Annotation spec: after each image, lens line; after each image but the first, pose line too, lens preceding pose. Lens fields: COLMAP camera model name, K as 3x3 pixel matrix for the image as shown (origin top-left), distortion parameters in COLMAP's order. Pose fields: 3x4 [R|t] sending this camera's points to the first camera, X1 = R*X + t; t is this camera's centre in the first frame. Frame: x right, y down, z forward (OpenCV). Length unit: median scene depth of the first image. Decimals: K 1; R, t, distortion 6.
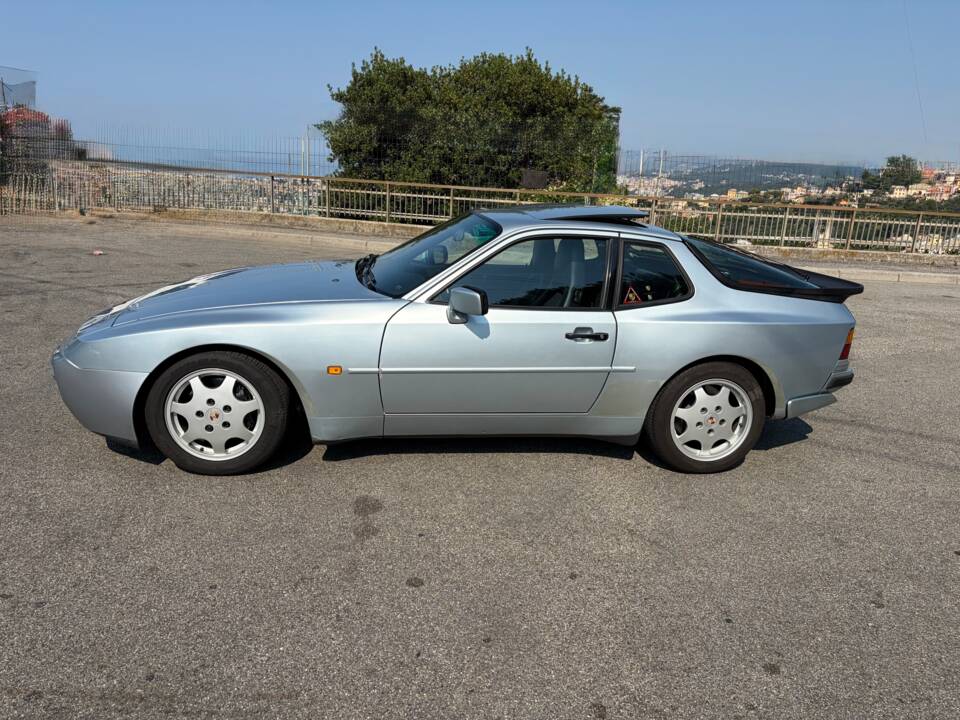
lens RADIAL K [[716.4, 0, 480.0], [0, 716.4, 360.0], [0, 0, 1]] dist [0.062917, -0.086985]
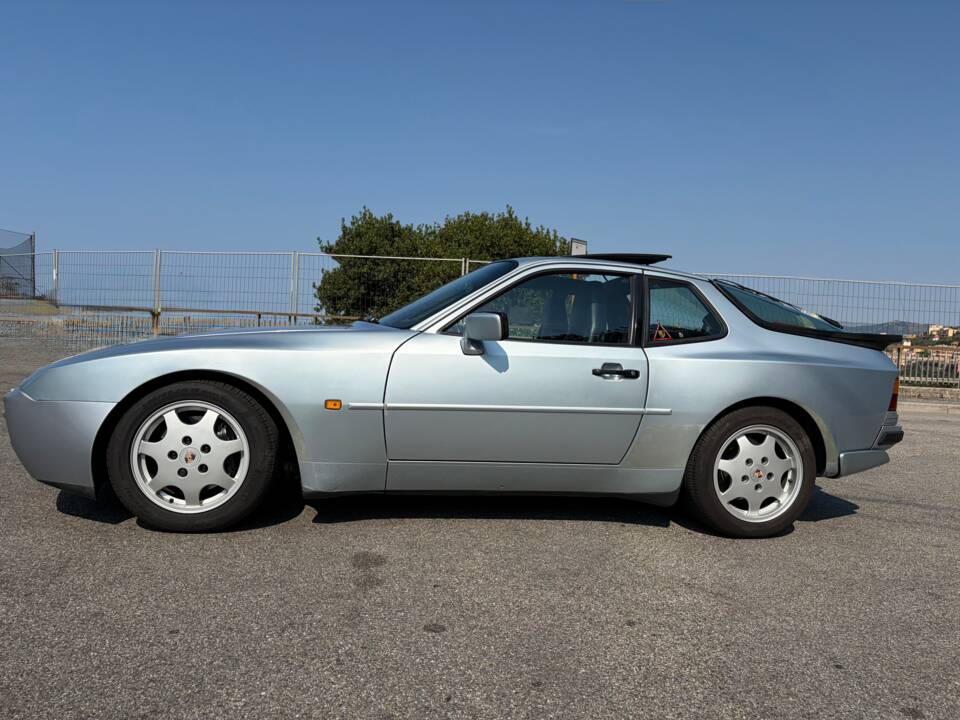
lens RADIAL K [[711.1, 0, 479.9], [0, 711.1, 374.2], [0, 0, 1]] dist [0.069887, -0.083443]
pose [[0.999488, -0.003350, 0.031806, -0.051100], [0.010076, 0.976842, -0.213724, 0.162251], [-0.030353, 0.213935, 0.976376, 0.137773]]
